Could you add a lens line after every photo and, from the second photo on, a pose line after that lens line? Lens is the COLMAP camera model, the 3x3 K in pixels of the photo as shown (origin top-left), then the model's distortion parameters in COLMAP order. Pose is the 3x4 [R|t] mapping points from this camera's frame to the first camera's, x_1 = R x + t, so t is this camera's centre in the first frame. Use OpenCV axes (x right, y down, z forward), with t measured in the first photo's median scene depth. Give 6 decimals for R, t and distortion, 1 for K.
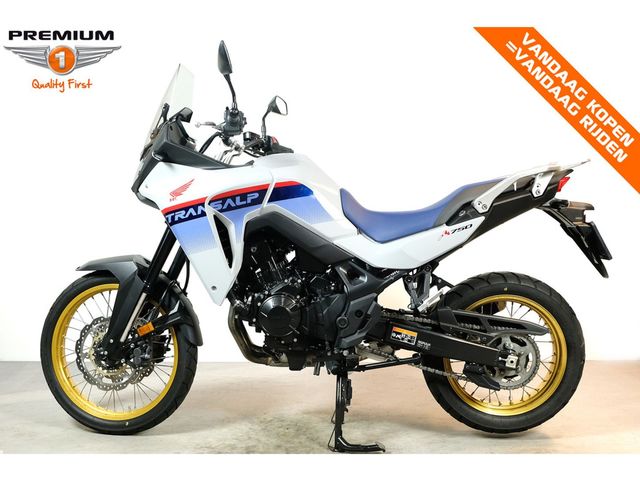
lens RADIAL K [[710.8, 0, 320.0], [0, 710.8, 240.0], [0, 0, 1]] dist [-0.010013, -0.008968]
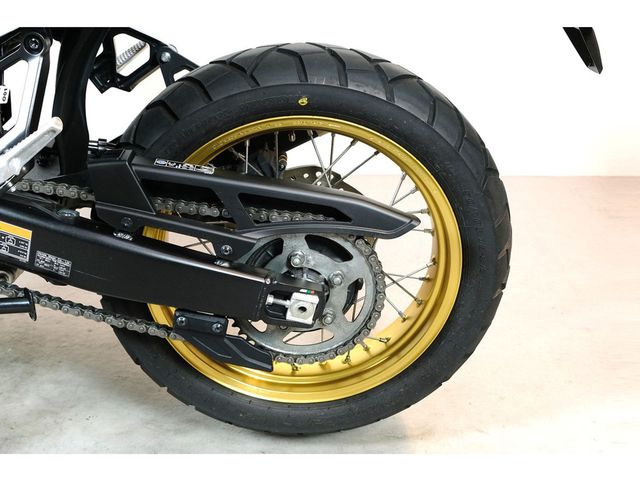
lens RADIAL K [[710.8, 0, 320.0], [0, 710.8, 240.0], [0, 0, 1]] dist [-0.010013, -0.008968]
pose [[0.998608, 0.007789, 0.052172, 0.255708], [-0.027409, 0.921658, 0.387034, -0.002000], [-0.045070, -0.387926, 0.920588, 0.667079]]
